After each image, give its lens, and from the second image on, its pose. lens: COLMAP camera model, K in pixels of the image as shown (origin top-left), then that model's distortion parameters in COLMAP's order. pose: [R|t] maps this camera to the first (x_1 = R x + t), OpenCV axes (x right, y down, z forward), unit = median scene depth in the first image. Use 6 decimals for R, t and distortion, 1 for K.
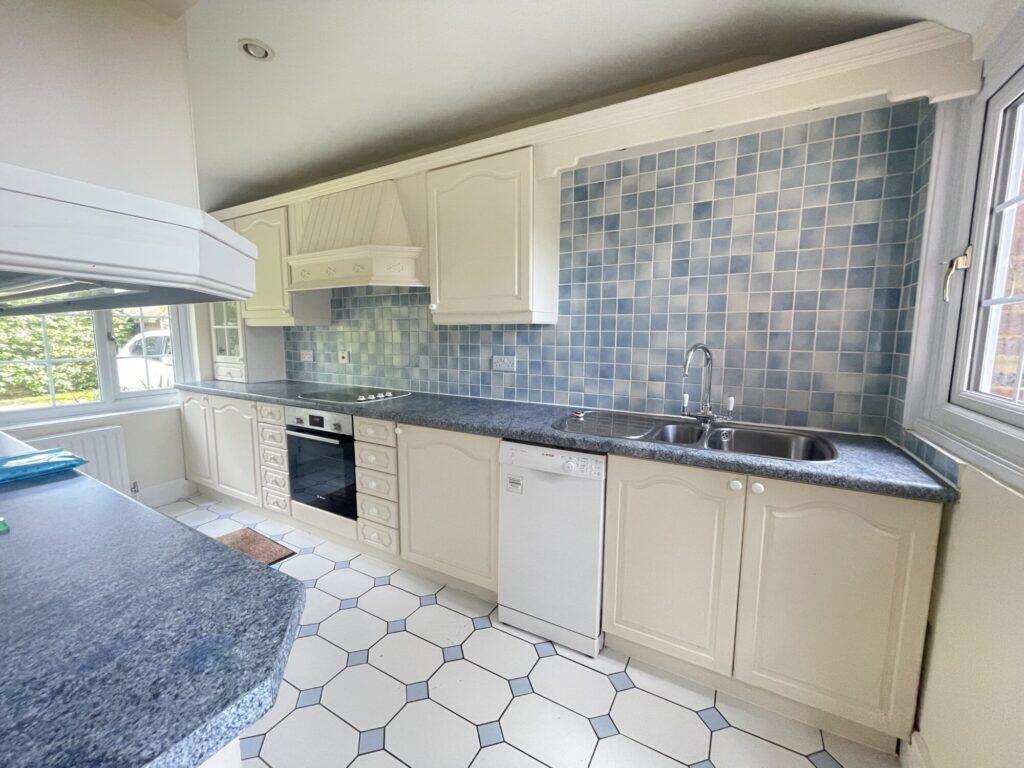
lens RADIAL K [[413.3, 0, 512.0], [0, 413.3, 384.0], [0, 0, 1]] dist [-0.019696, 0.000080]
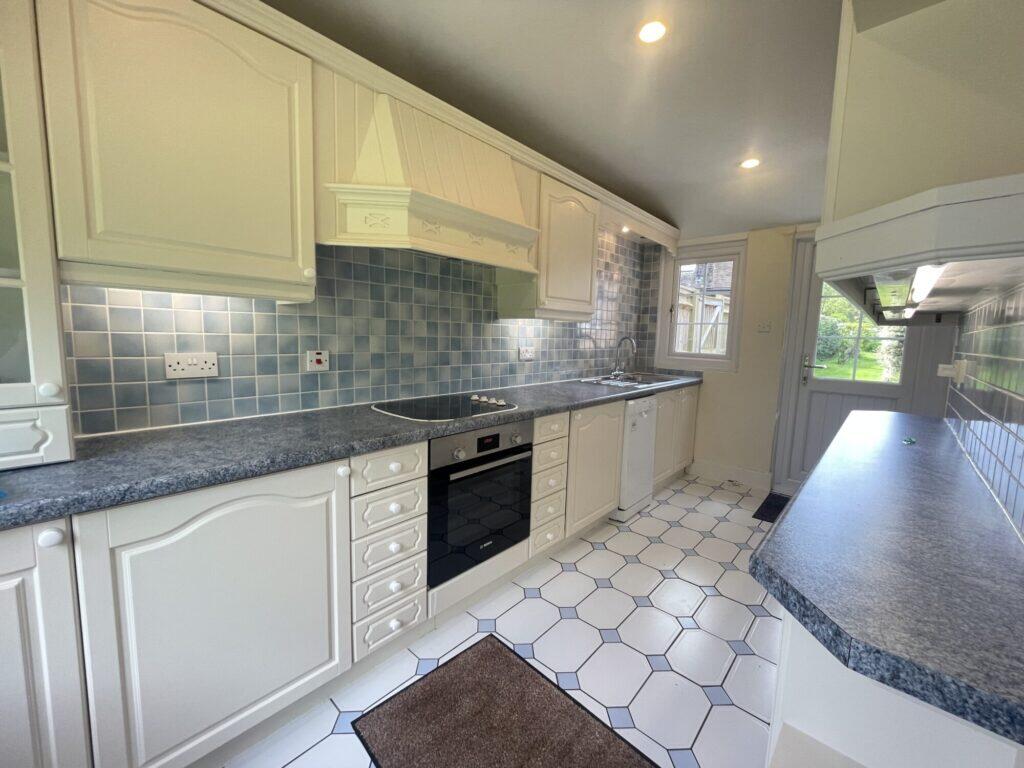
lens RADIAL K [[414.0, 0, 512.0], [0, 414.0, 384.0], [0, 0, 1]] dist [0.002967, 0.000283]
pose [[0.220697, -0.114535, 0.968594, -1.167920], [0.091290, 0.991147, 0.096401, -0.082571], [-0.971061, 0.067148, 0.229199, 0.774284]]
